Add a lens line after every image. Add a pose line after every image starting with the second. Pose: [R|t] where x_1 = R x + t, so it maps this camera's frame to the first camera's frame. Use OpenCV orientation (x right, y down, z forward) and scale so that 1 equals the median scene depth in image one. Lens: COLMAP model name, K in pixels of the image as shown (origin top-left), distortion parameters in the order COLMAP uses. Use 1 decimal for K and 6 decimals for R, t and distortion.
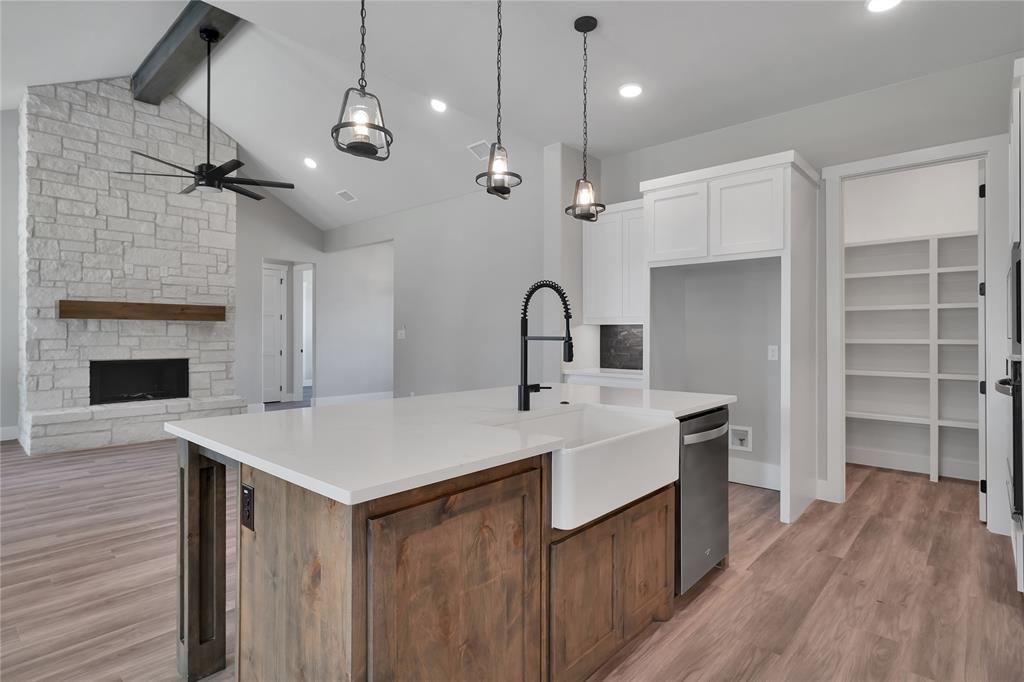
lens RADIAL K [[523.4, 0, 512.6], [0, 523.4, 332.4], [0, 0, 1]] dist [-0.003769, -0.000544]
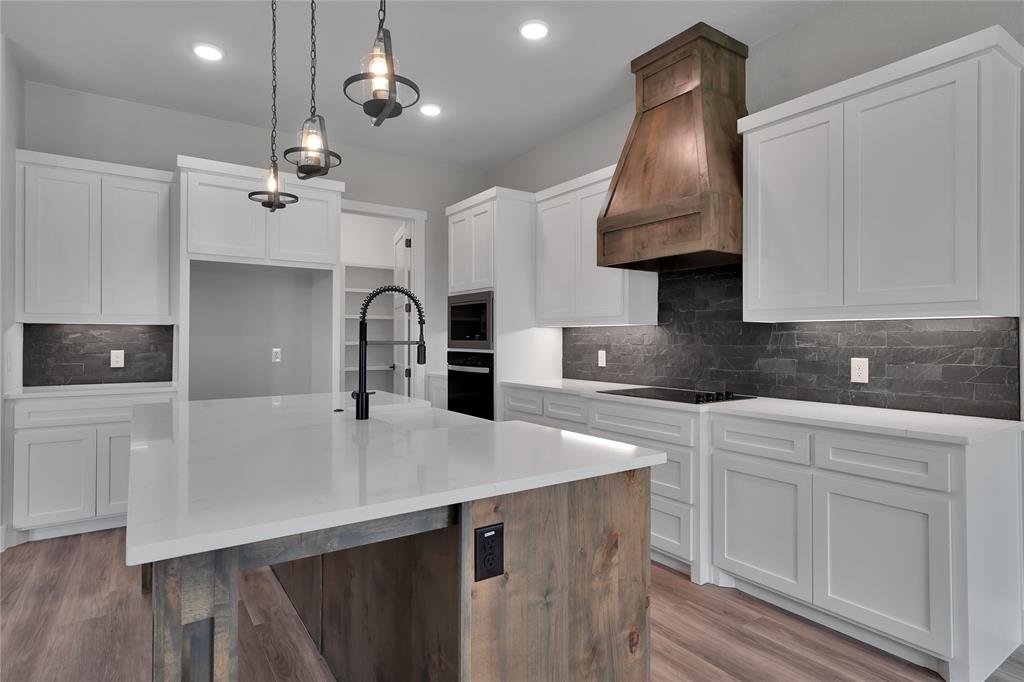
lens RADIAL K [[546.4, 0, 513.1], [0, 546.4, 336.7], [0, 0, 1]] dist [0.001634, 0.000136]
pose [[0.232782, 0.001461, 0.972528, -0.327657], [-0.006128, 0.999981, -0.000035, -0.000743], [-0.972510, -0.005952, 0.232787, 0.189909]]
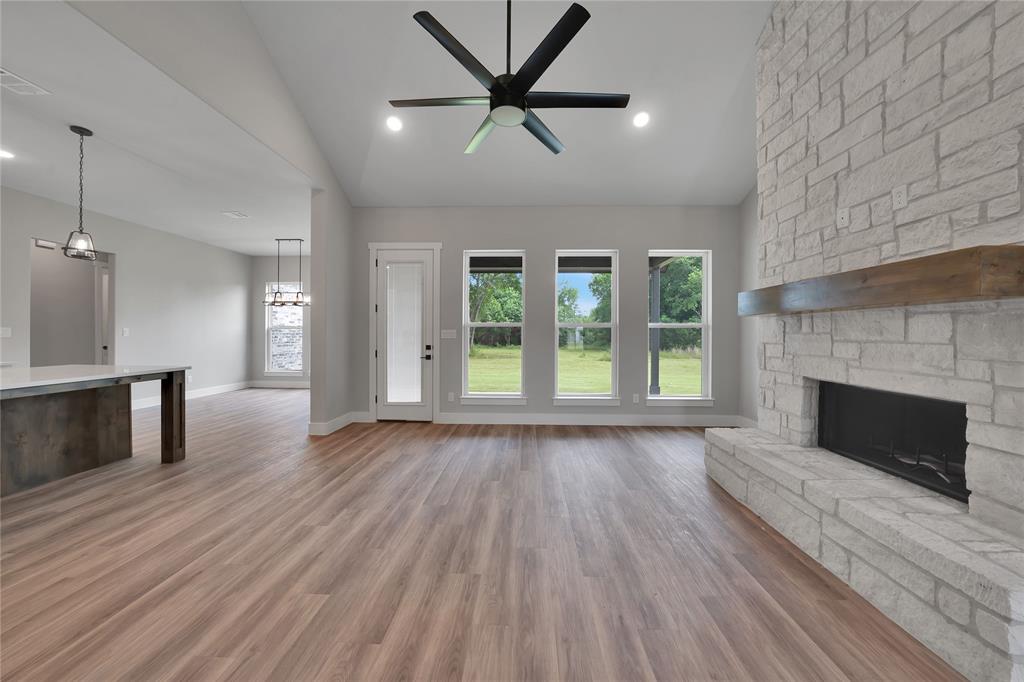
lens RADIAL K [[364.8, 0, 514.0], [0, 364.8, 336.3], [0, 0, 1]] dist [-0.033097, 0.007446]
pose [[-0.764288, -0.002330, -0.644871, -0.241176], [-0.003939, 0.999992, 0.001056, 0.003201], [0.644863, 0.003347, -0.764291, 1.108947]]
